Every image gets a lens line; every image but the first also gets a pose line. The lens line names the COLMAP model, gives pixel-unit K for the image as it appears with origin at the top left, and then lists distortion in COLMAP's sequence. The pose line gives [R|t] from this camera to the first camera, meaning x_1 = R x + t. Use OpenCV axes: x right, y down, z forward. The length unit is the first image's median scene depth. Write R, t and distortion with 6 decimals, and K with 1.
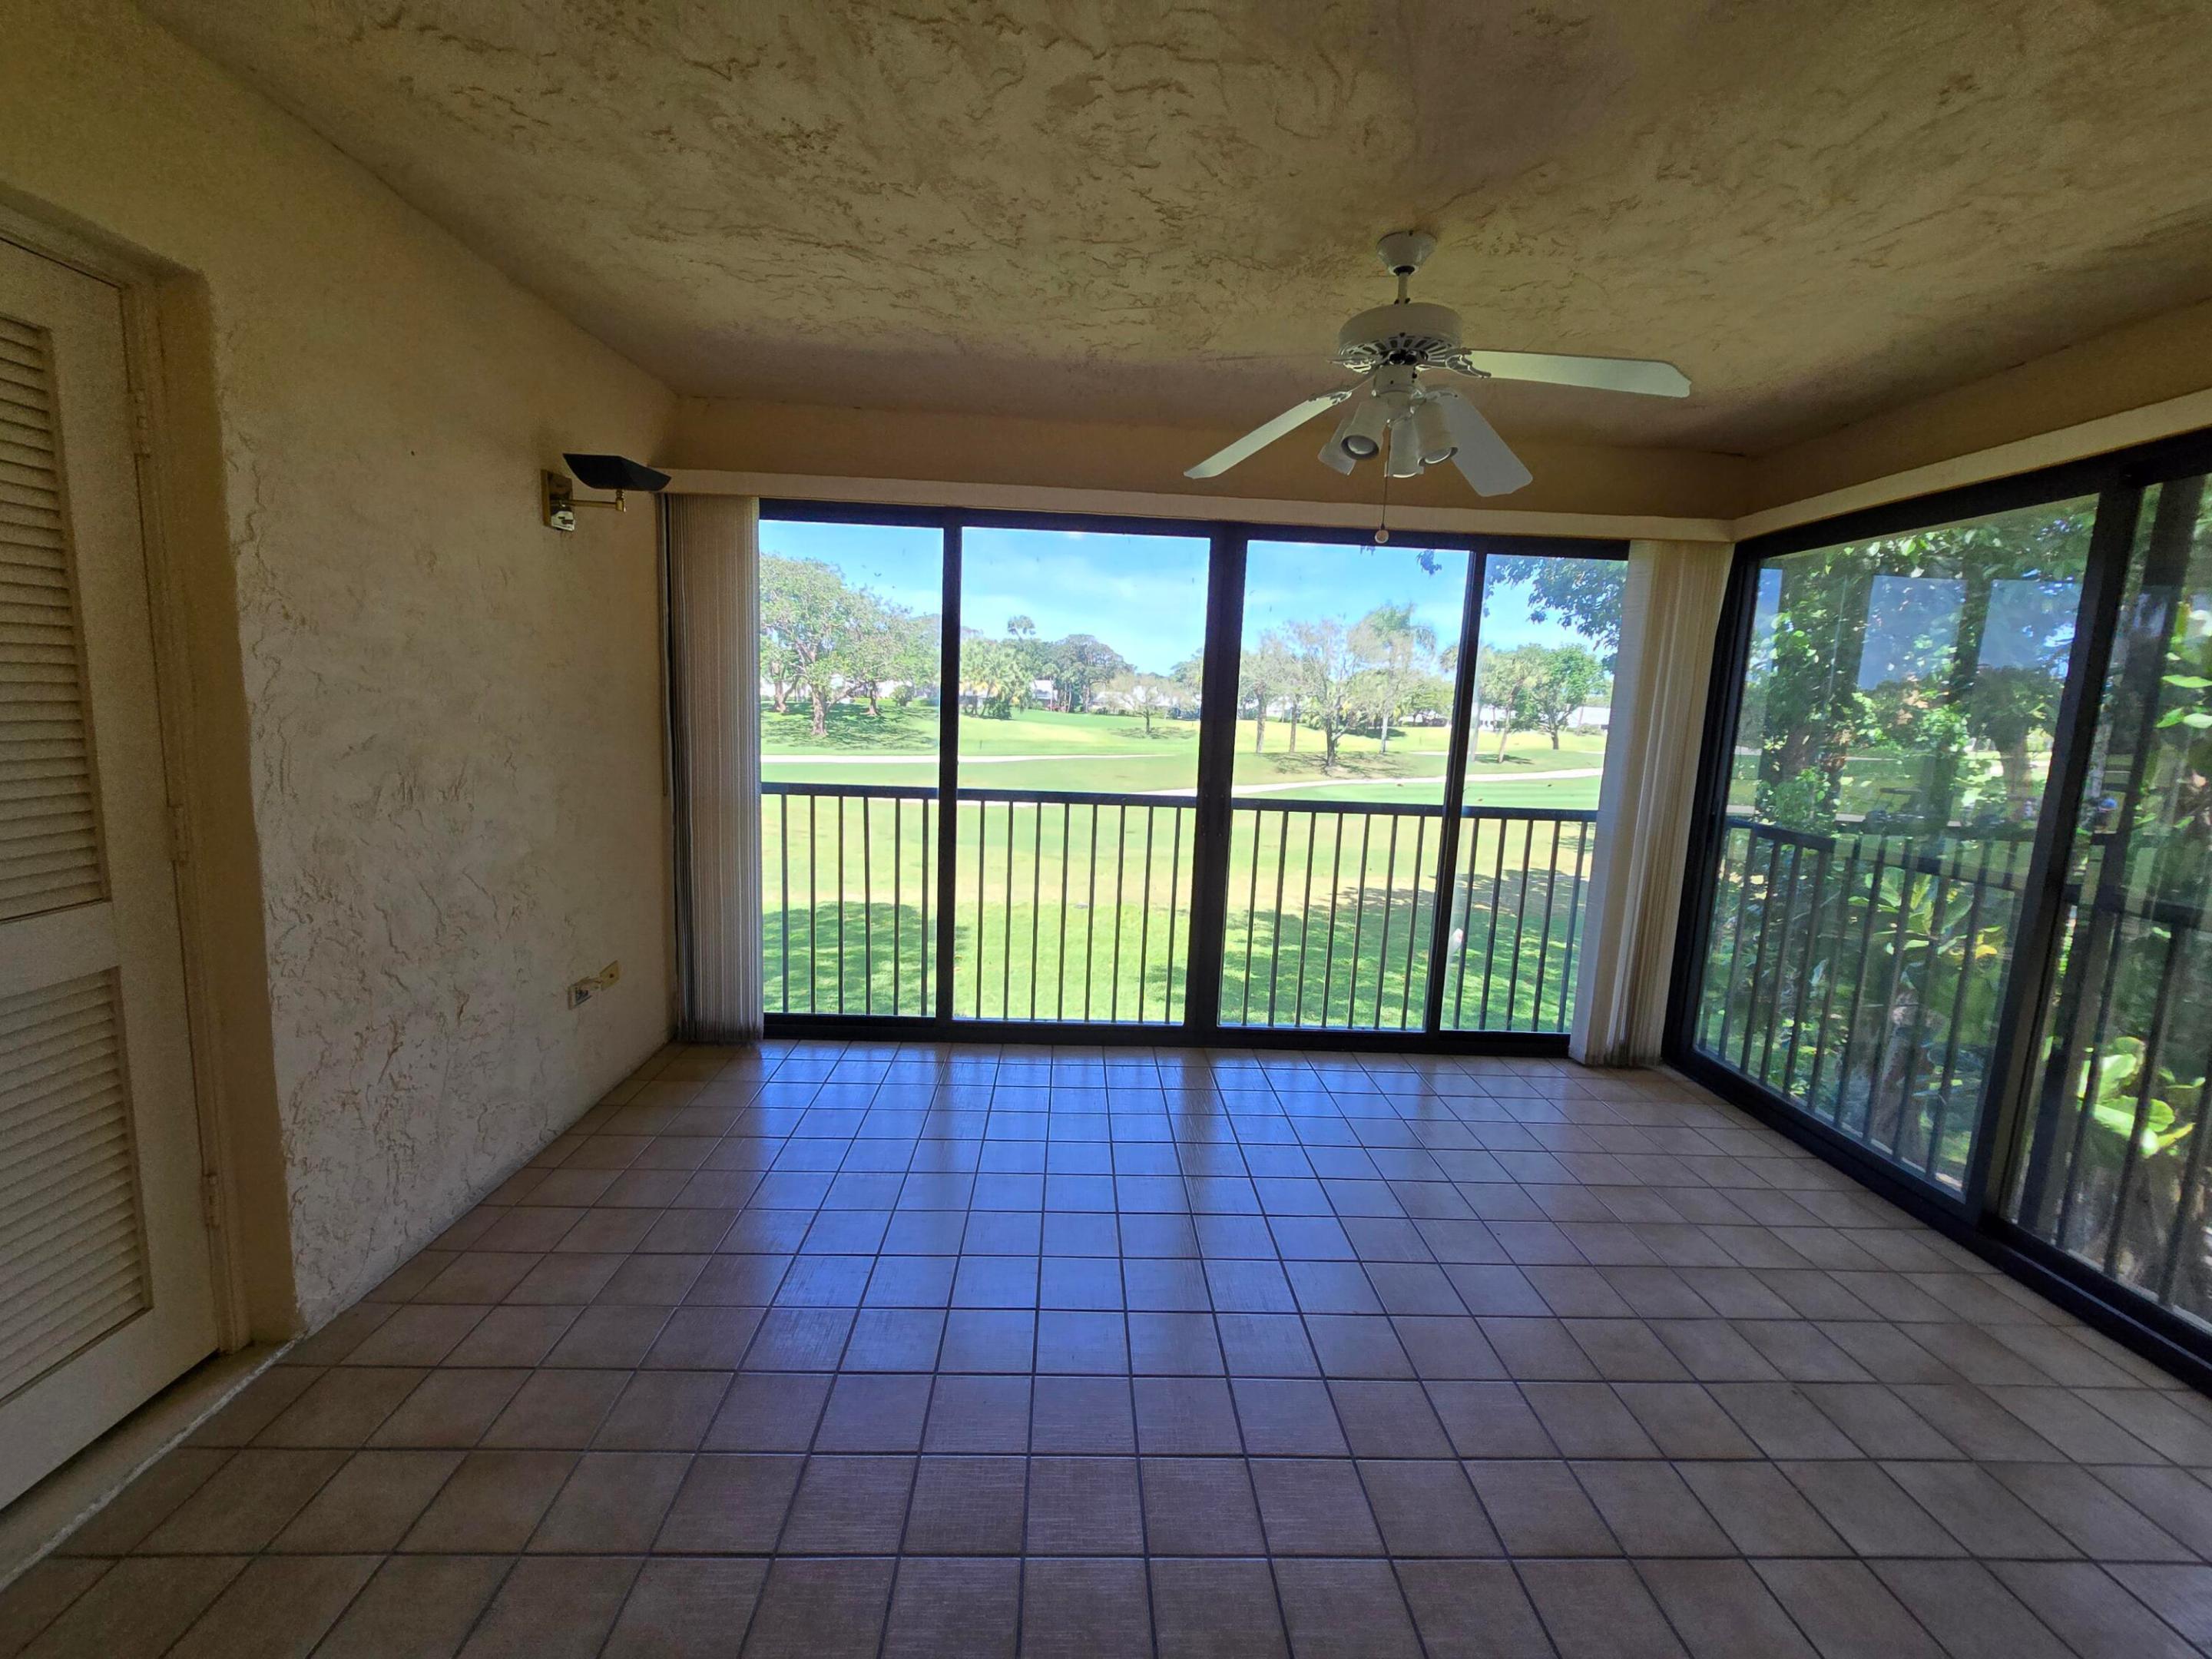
lens RADIAL K [[888.1, 0, 1103.4], [0, 888.1, 822.5], [0, 0, 1]] dist [-0.000983, -0.000007]
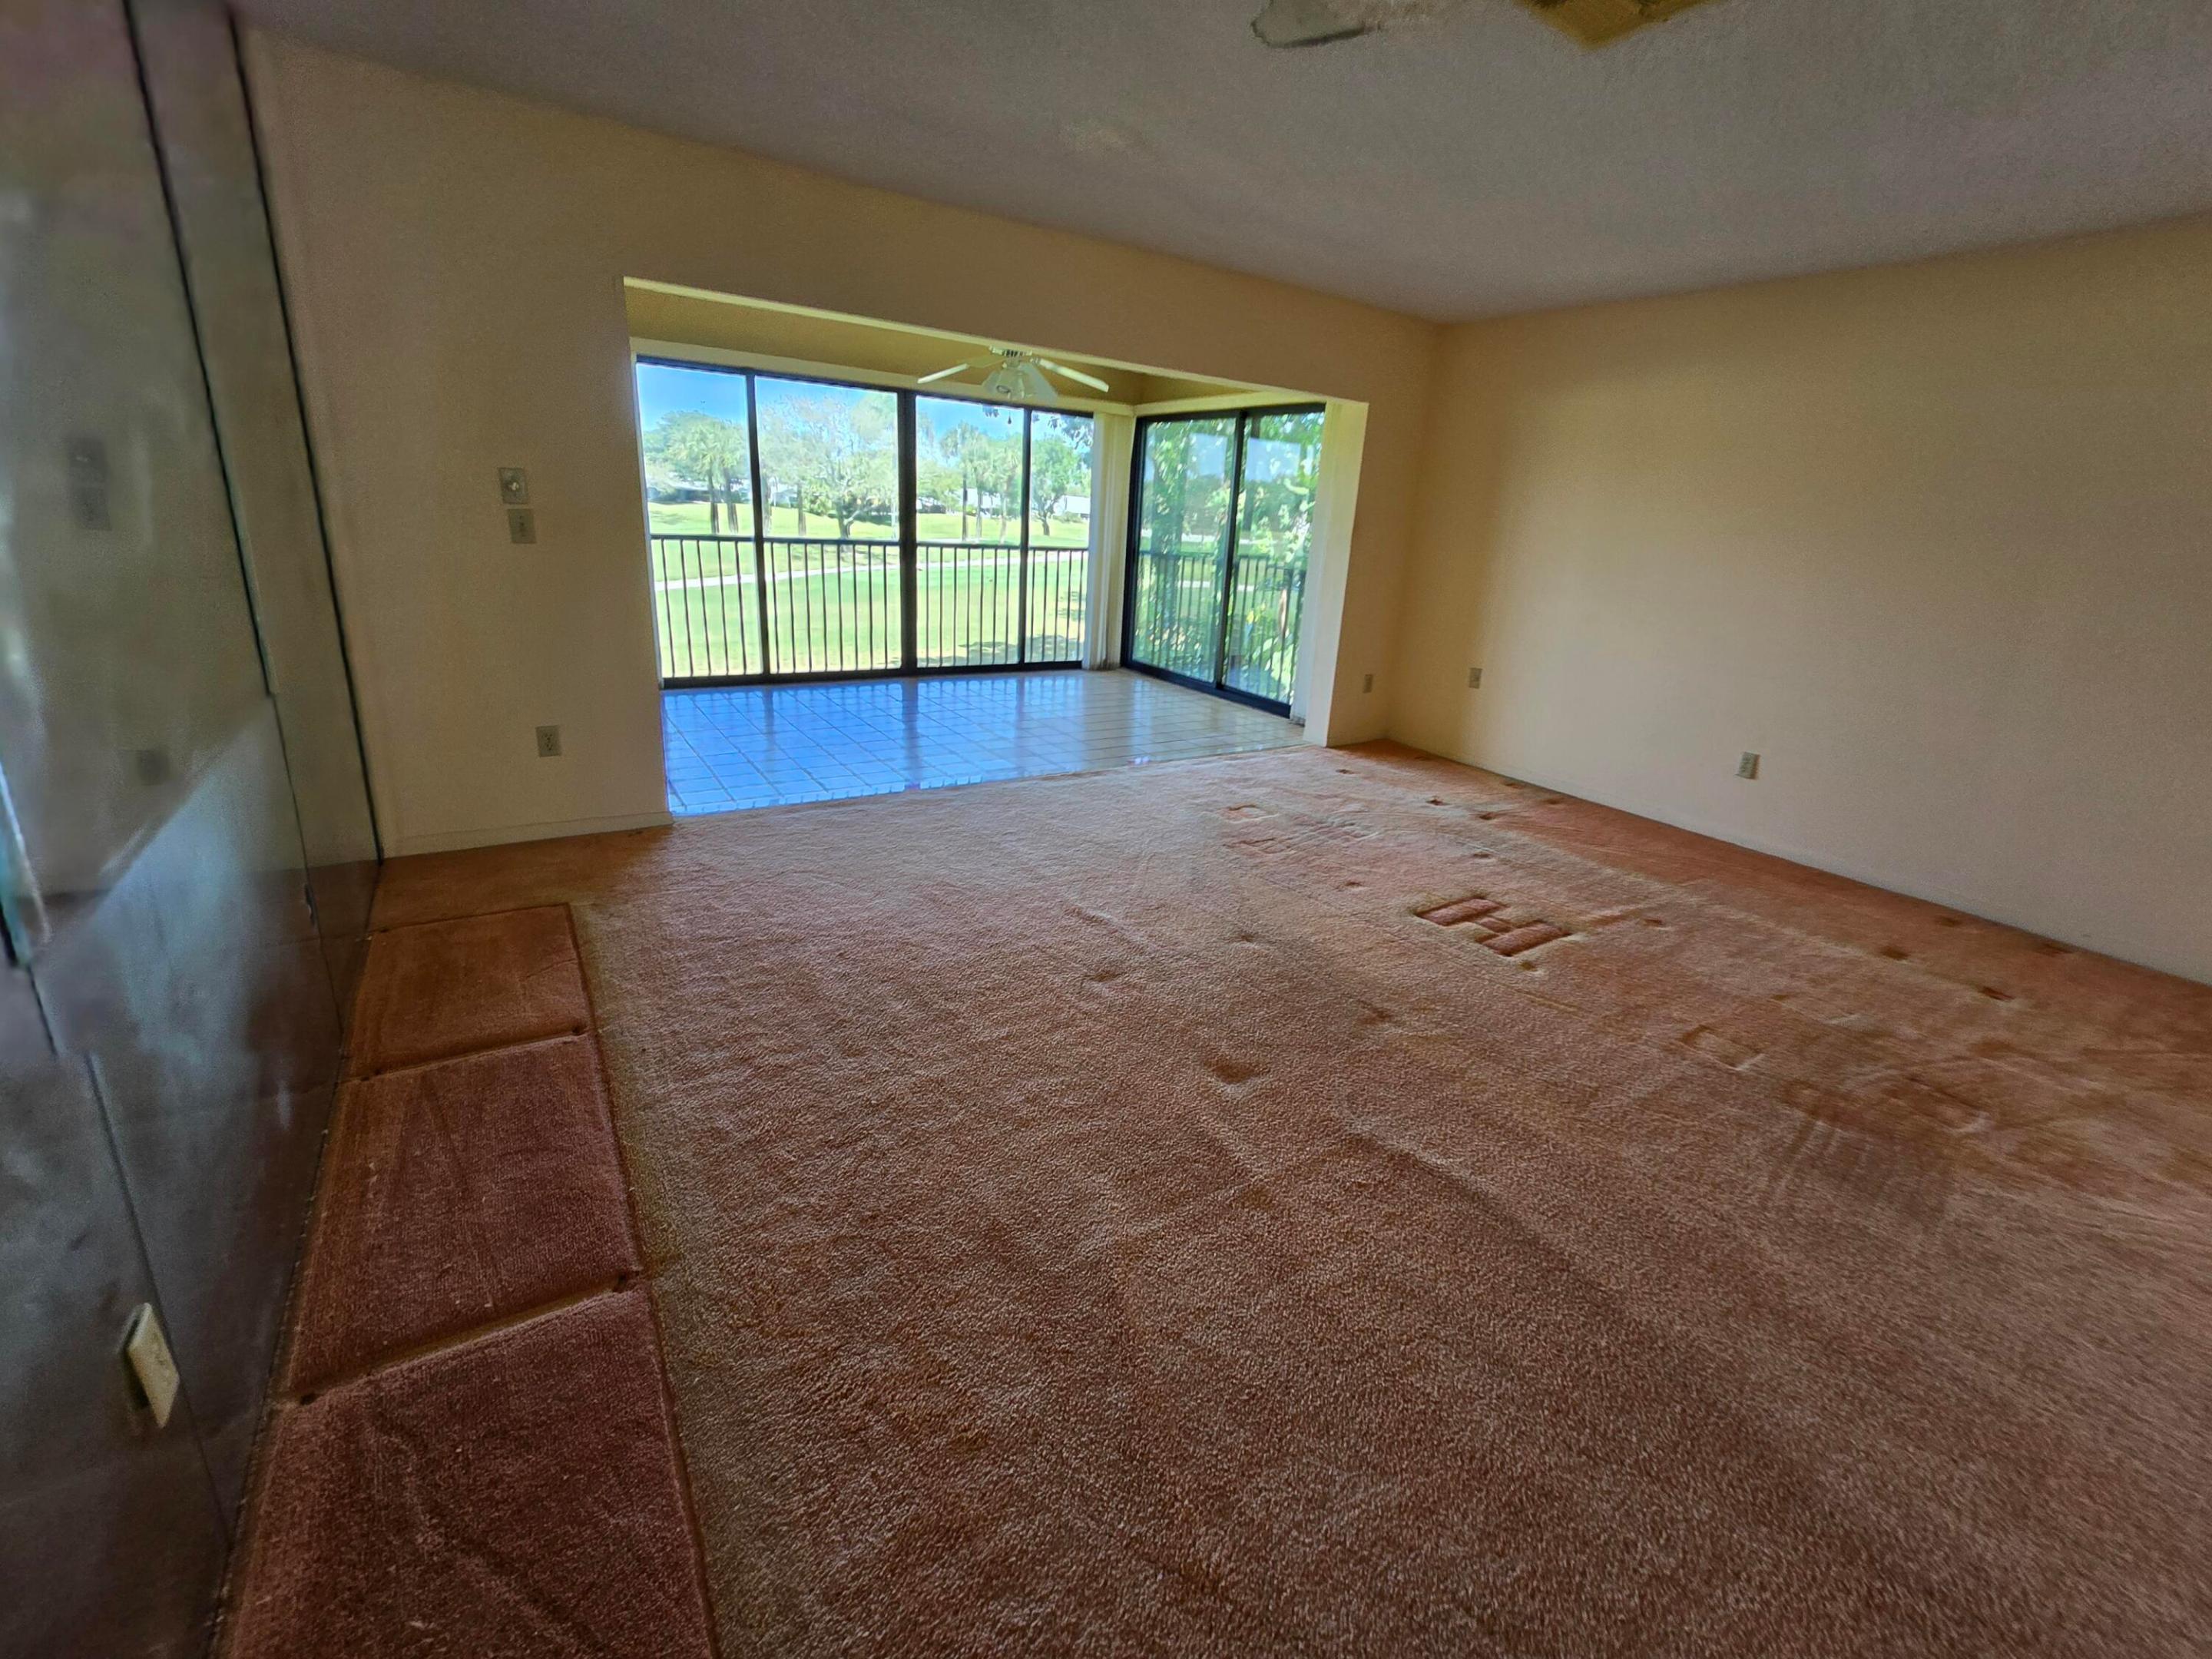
lens RADIAL K [[927.4, 0, 1114.7], [0, 927.4, 823.1], [0, 0, 1]] dist [-0.001949, -0.000509]
pose [[0.855537, -0.155686, 0.493779, -0.553290], [0.047408, 0.973268, 0.224725, 0.129359], [-0.515566, -0.168852, 0.840048, -0.948658]]
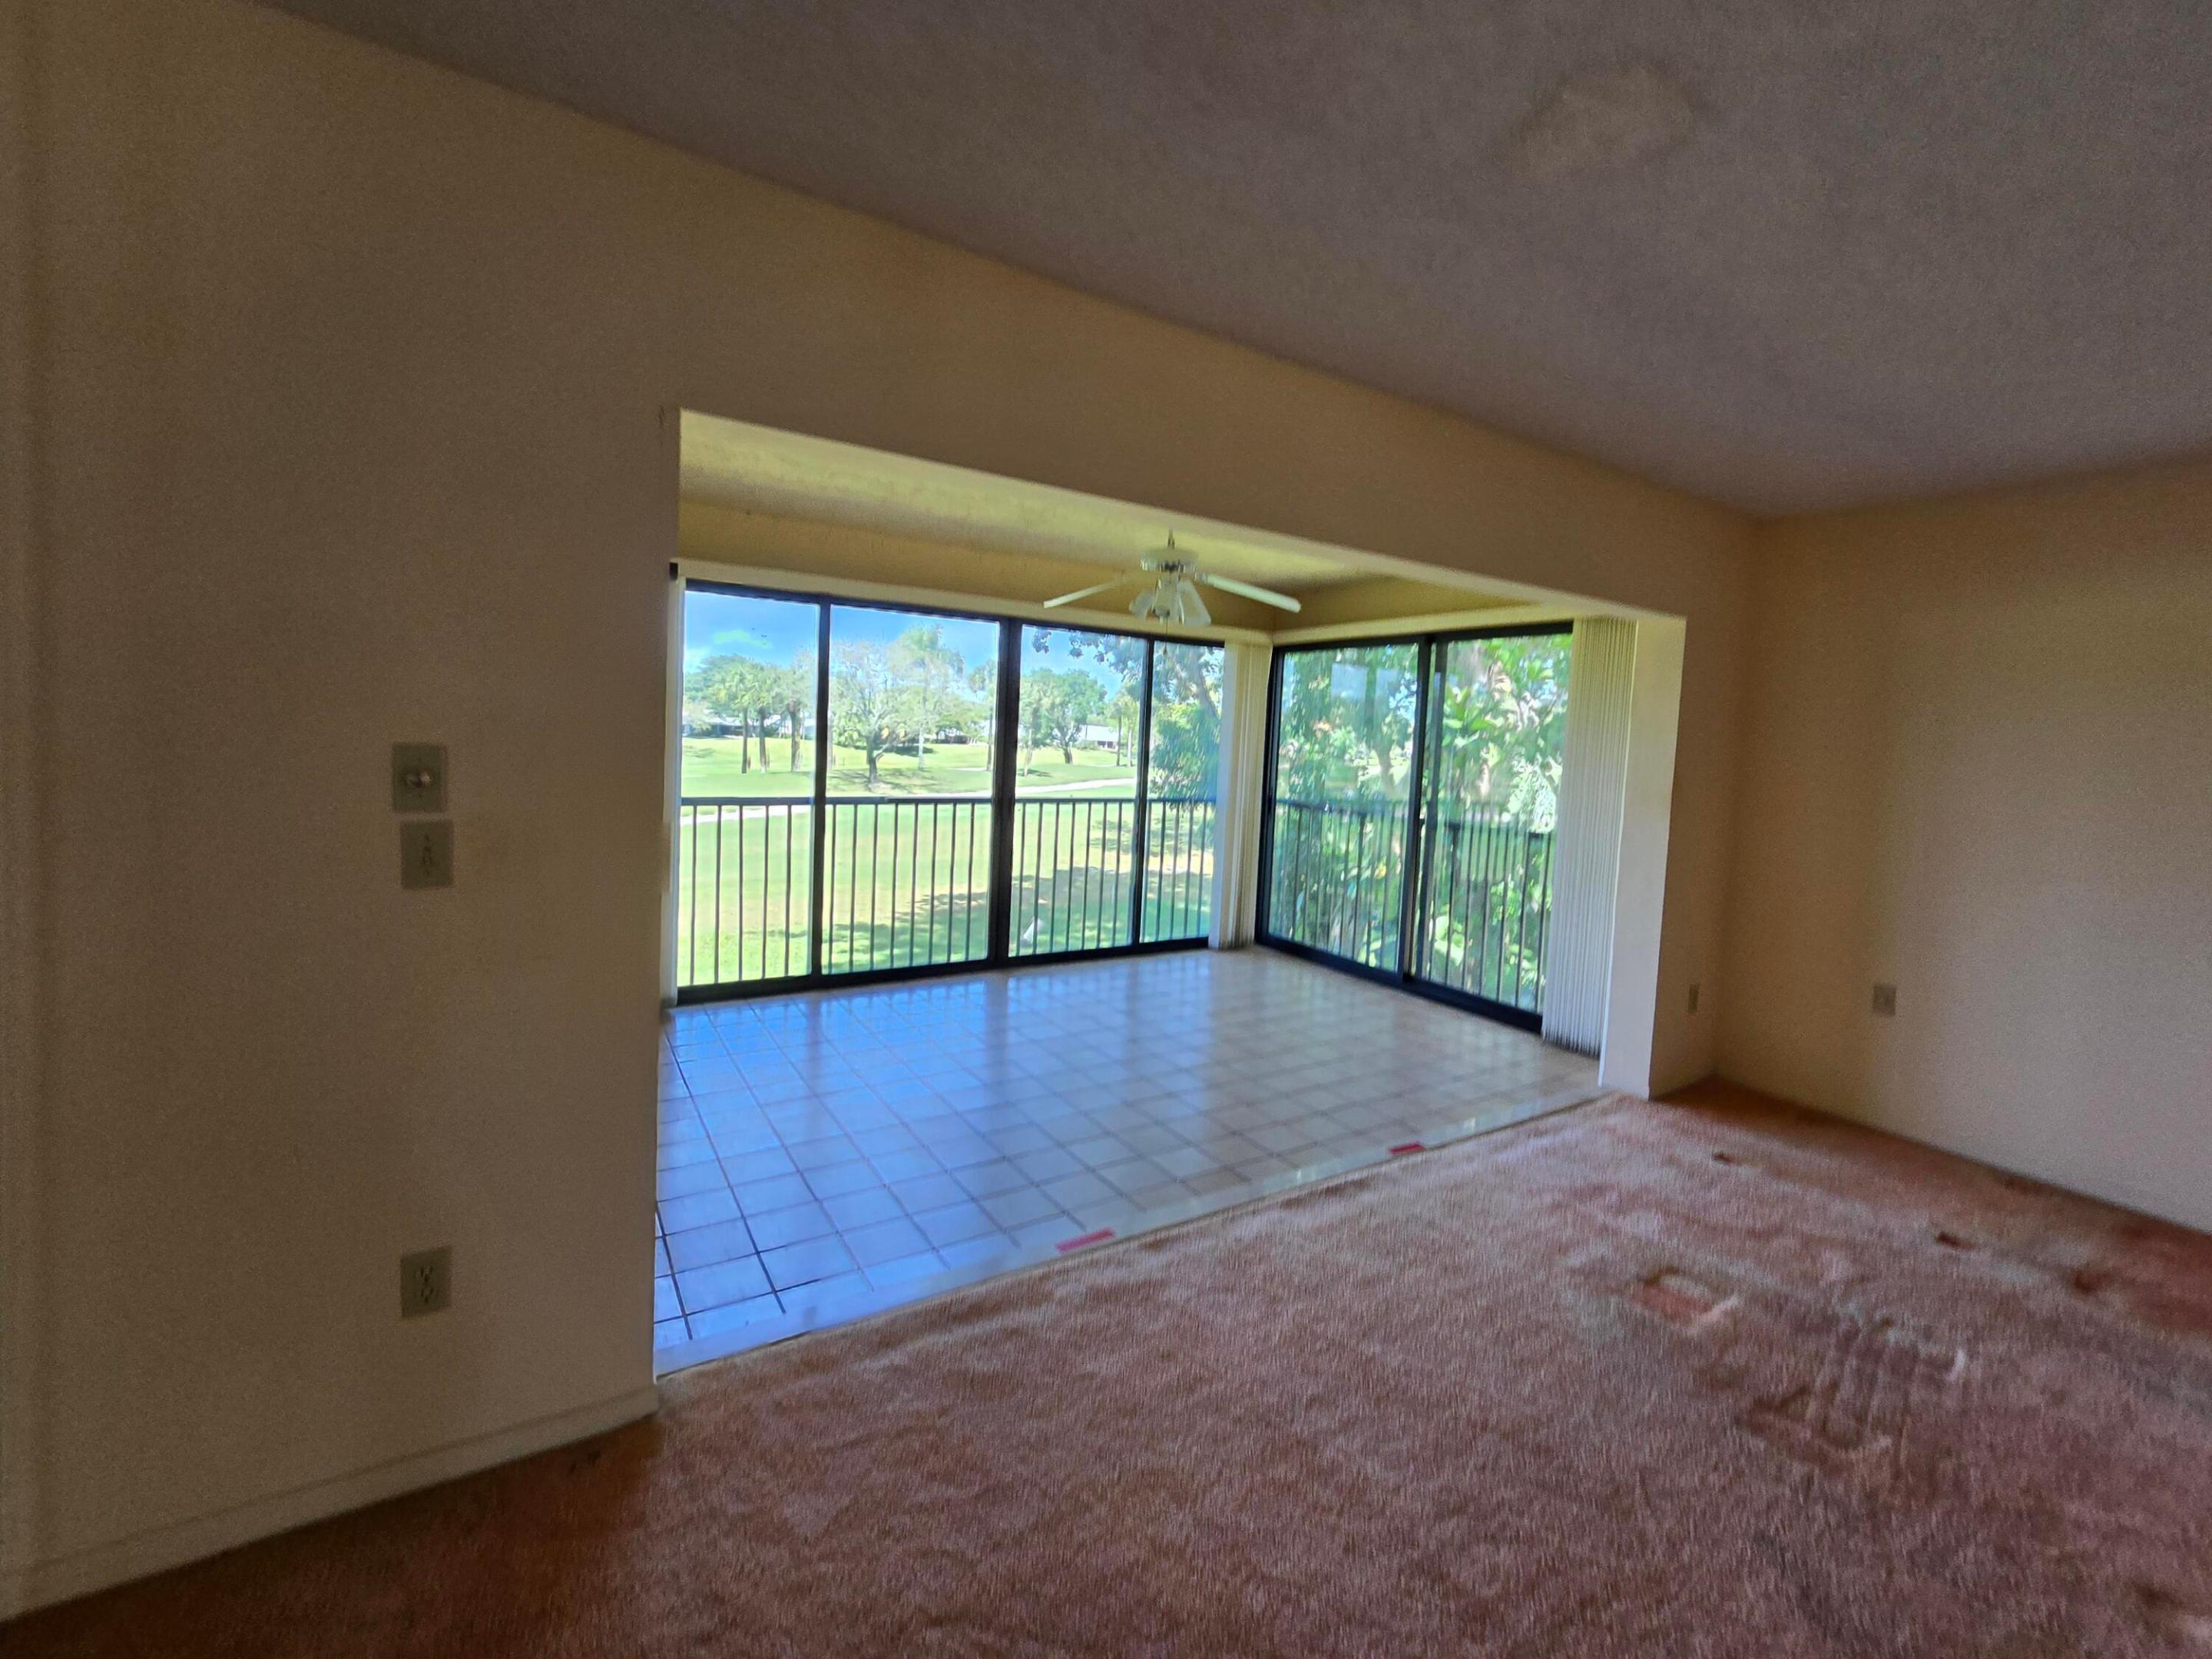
lens RADIAL K [[930.8, 0, 1088.6], [0, 930.8, 810.3], [0, 0, 1]] dist [-0.001824, -0.000254]
pose [[0.872855, -0.041289, 0.486230, -0.495548], [0.058750, 0.998058, -0.020713, 0.032637], [-0.484431, 0.046646, 0.873585, -0.408292]]
